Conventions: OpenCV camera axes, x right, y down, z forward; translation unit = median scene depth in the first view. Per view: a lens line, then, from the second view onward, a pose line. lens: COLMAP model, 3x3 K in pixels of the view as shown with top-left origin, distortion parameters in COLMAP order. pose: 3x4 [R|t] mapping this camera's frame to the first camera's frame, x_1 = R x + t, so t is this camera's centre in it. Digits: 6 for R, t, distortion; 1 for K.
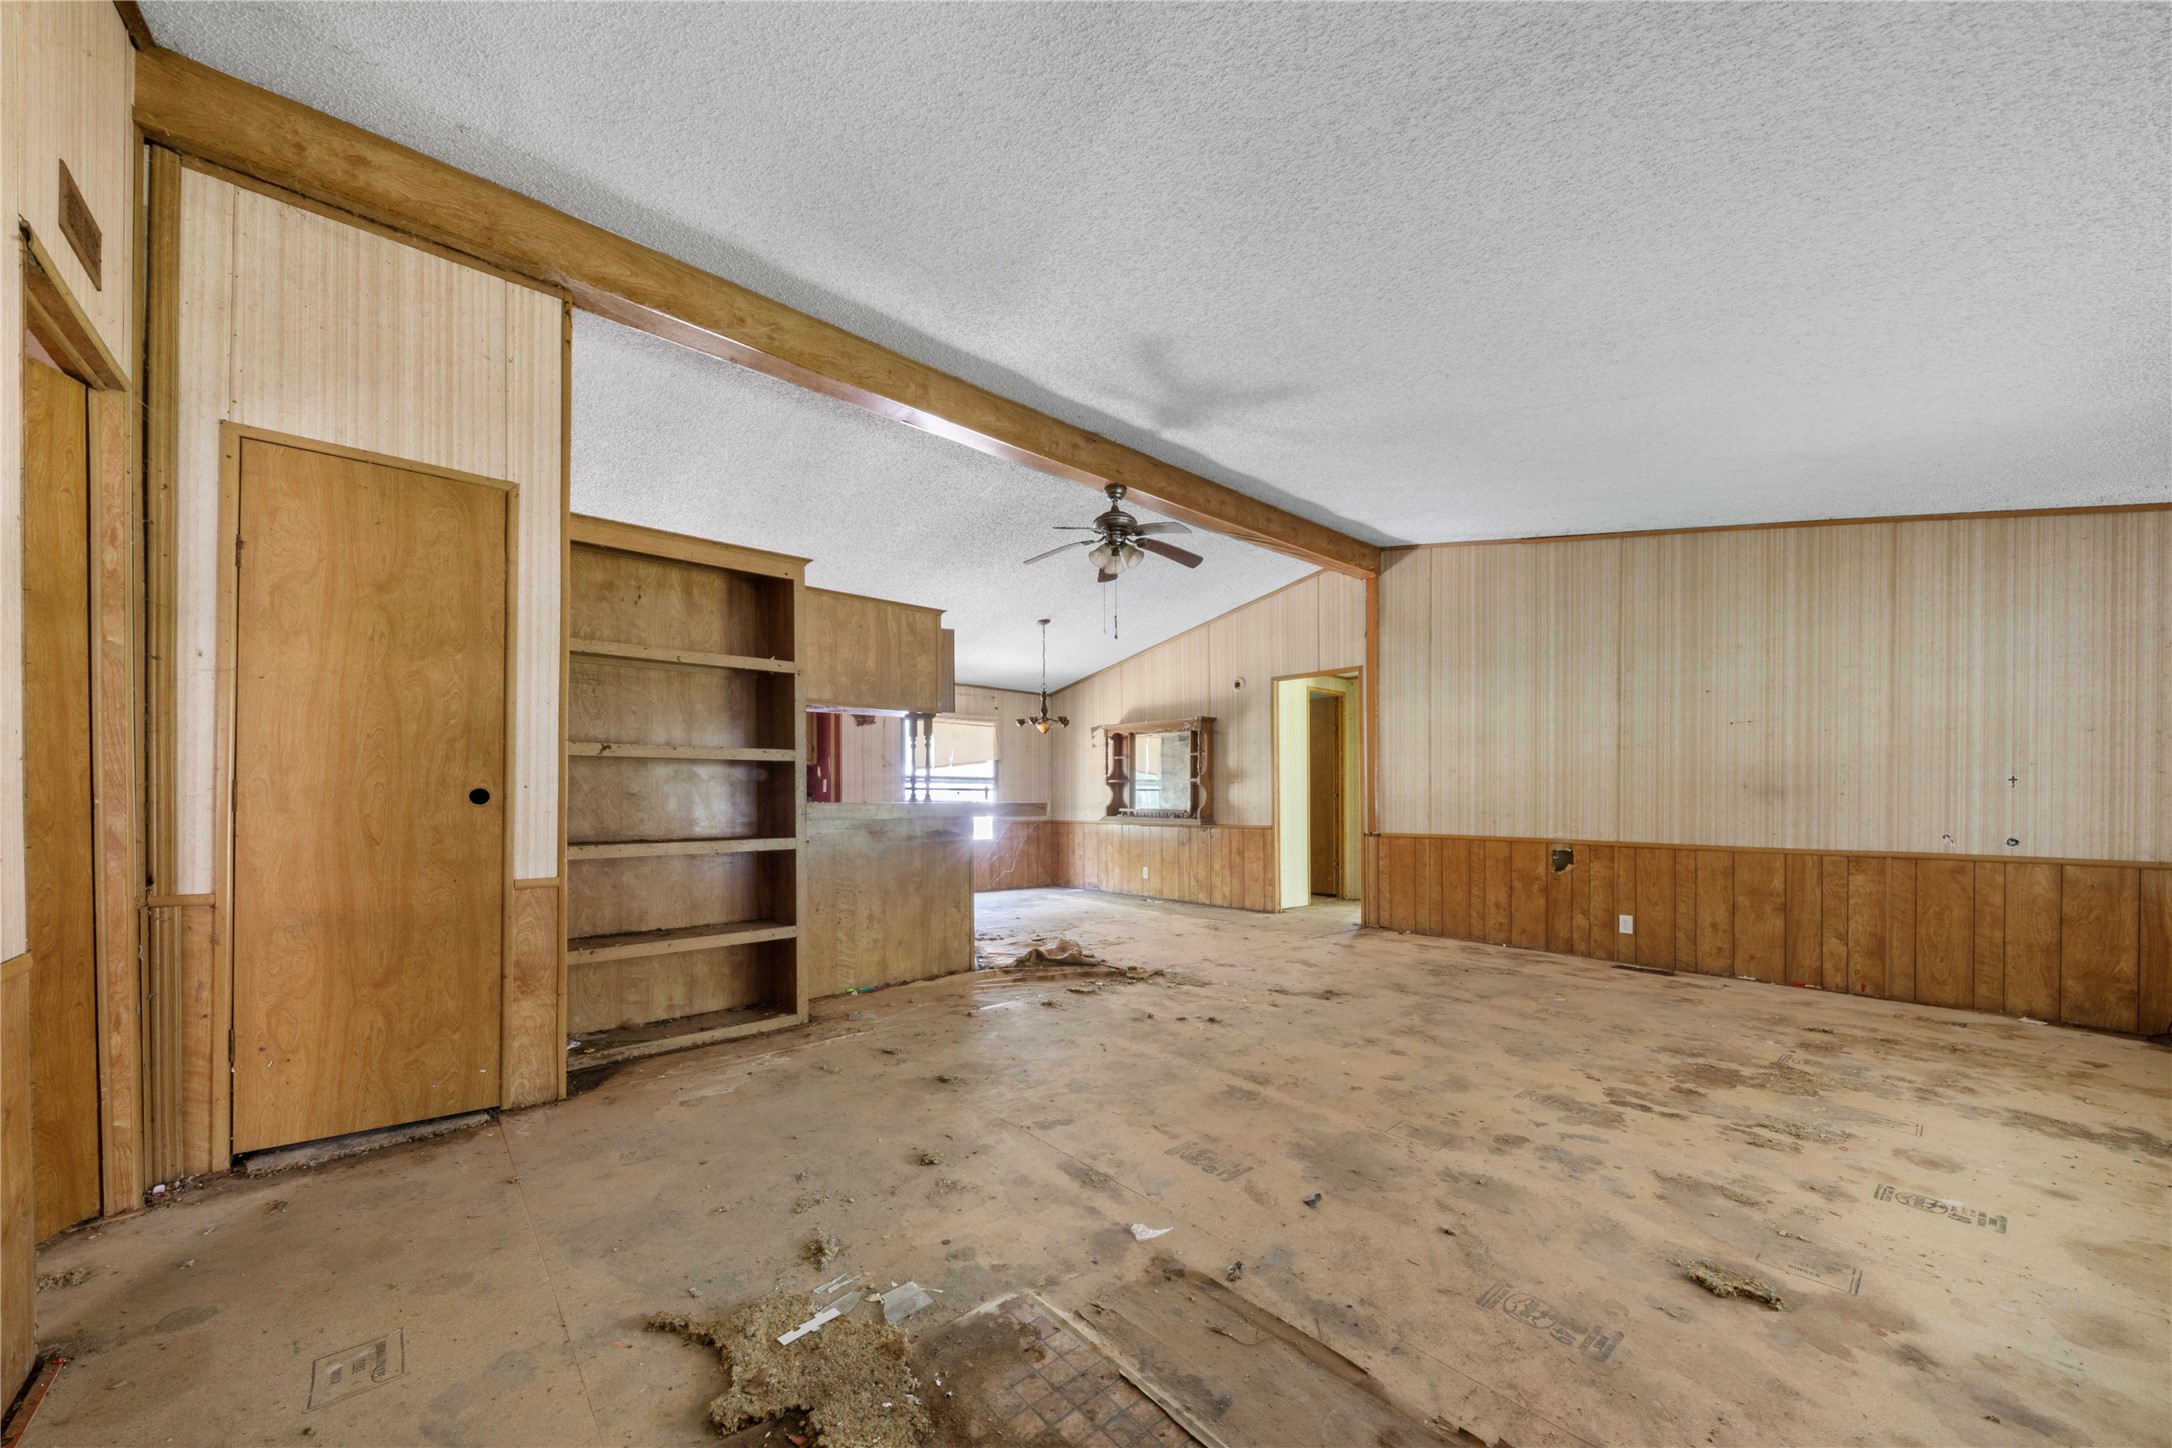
lens RADIAL K [[774.4, 0, 1095.3], [0, 774.4, 797.3], [0, 0, 1]] dist [-0.003563, -0.001014]
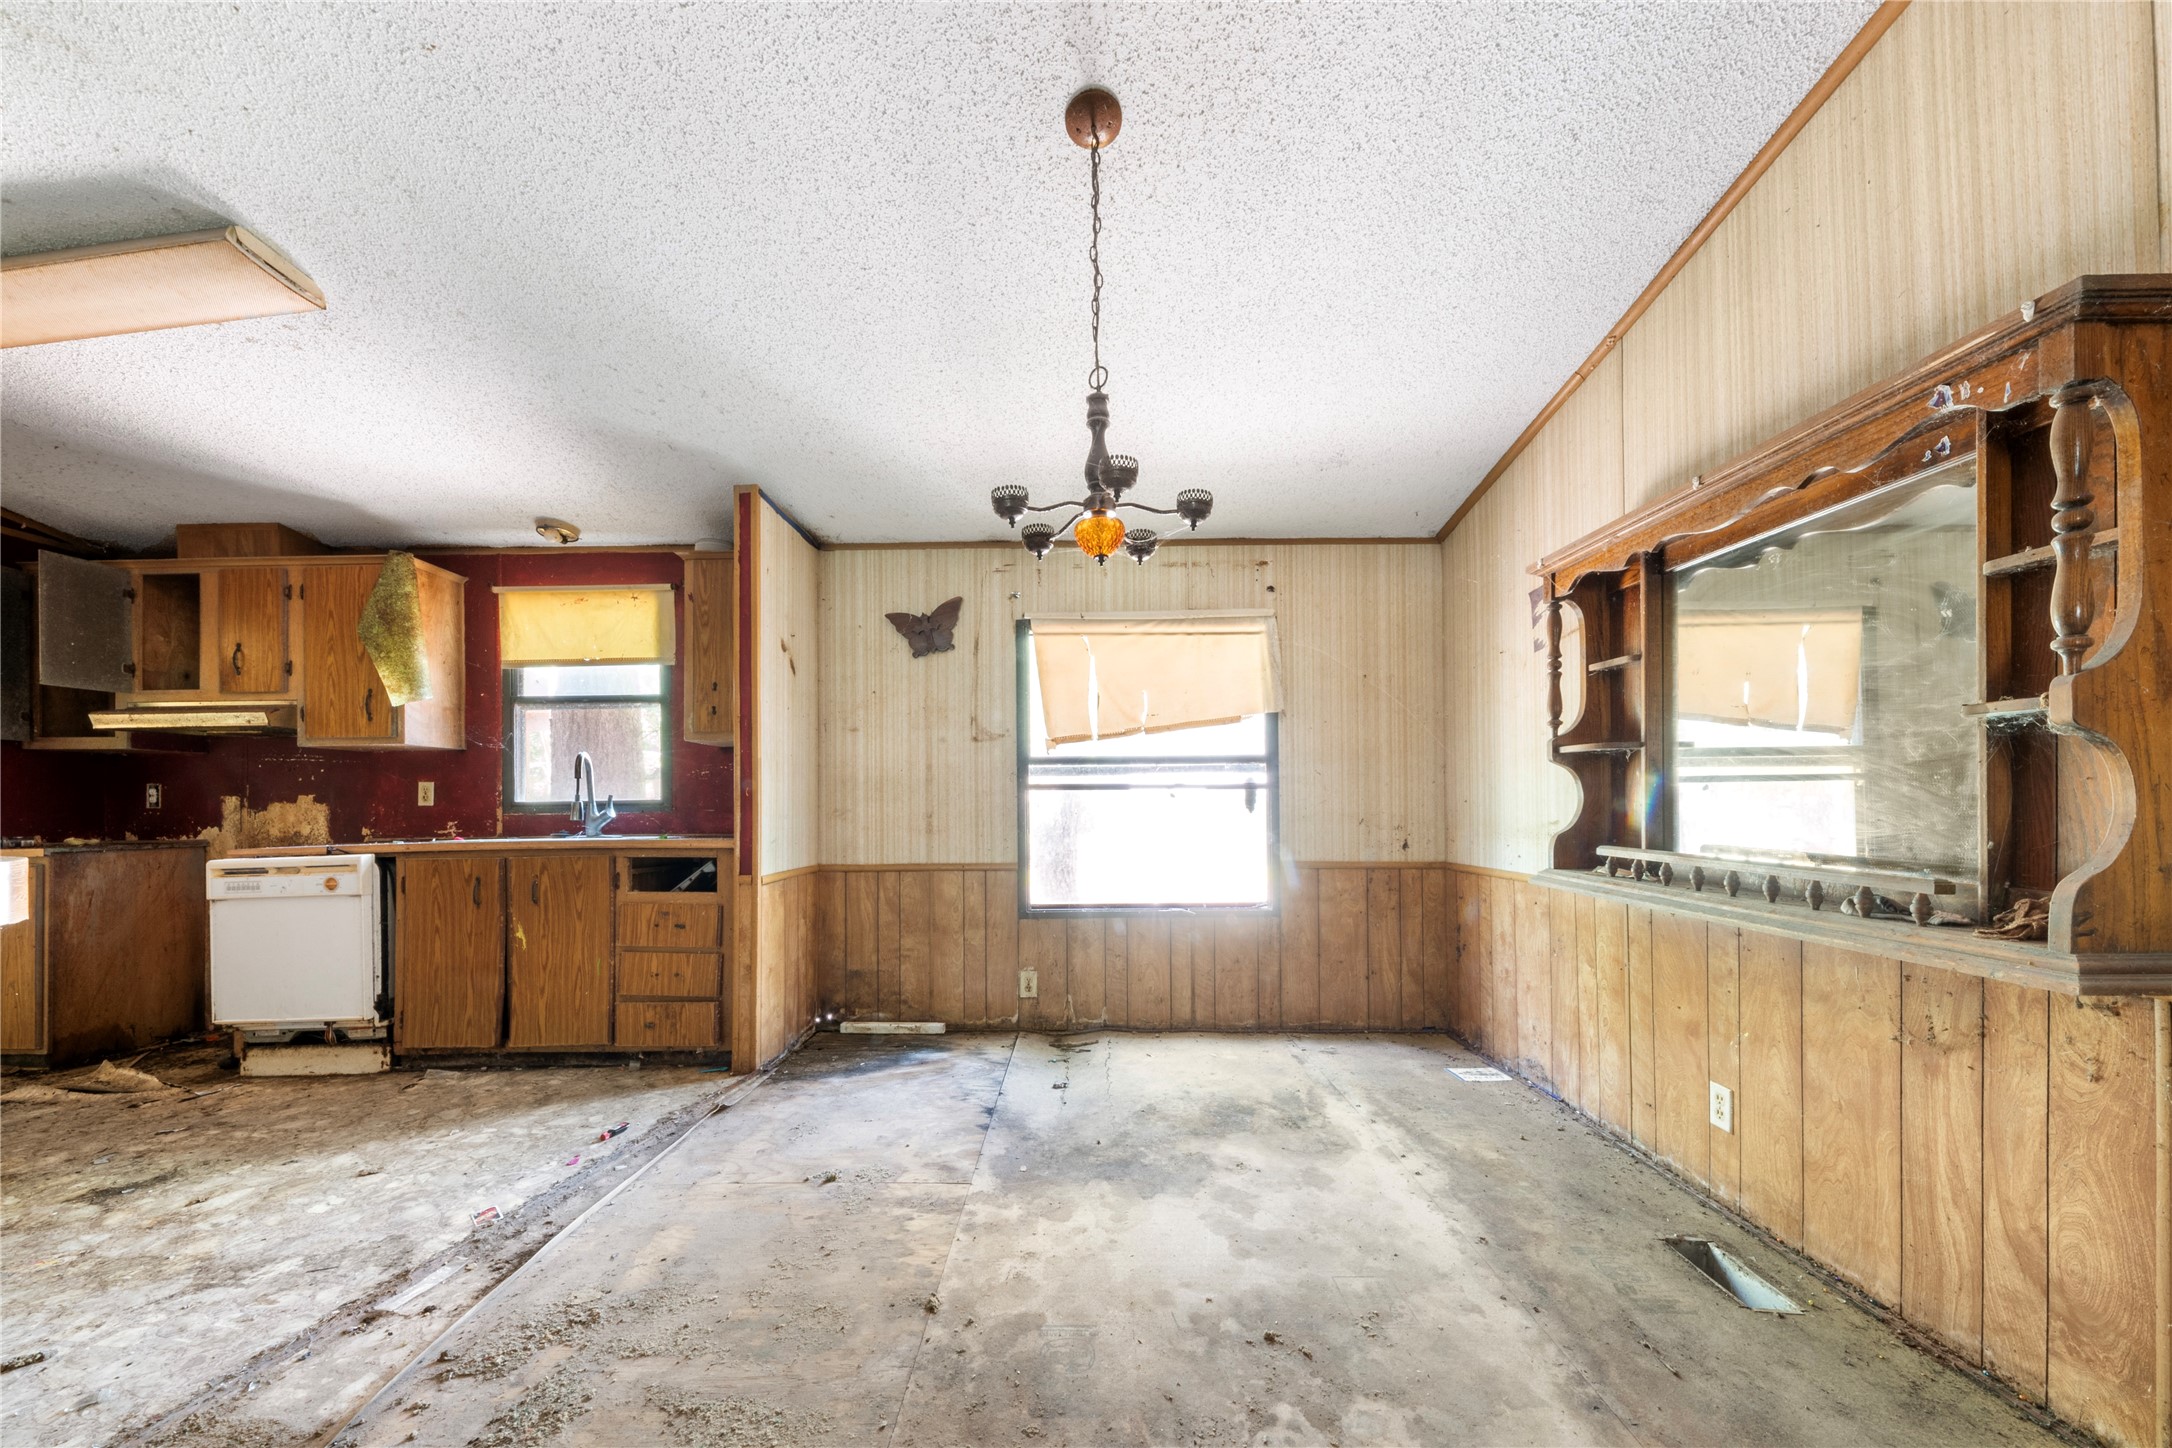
lens RADIAL K [[774.4, 0, 1047.9], [0, 774.4, 797.5], [0, 0, 1]] dist [-0.003563, -0.001014]
pose [[0.707369, -0.005950, -0.706820, 0.085656], [0.009322, 0.999956, 0.000912, -0.004831], [0.706783, -0.007234, 0.707393, 0.649746]]
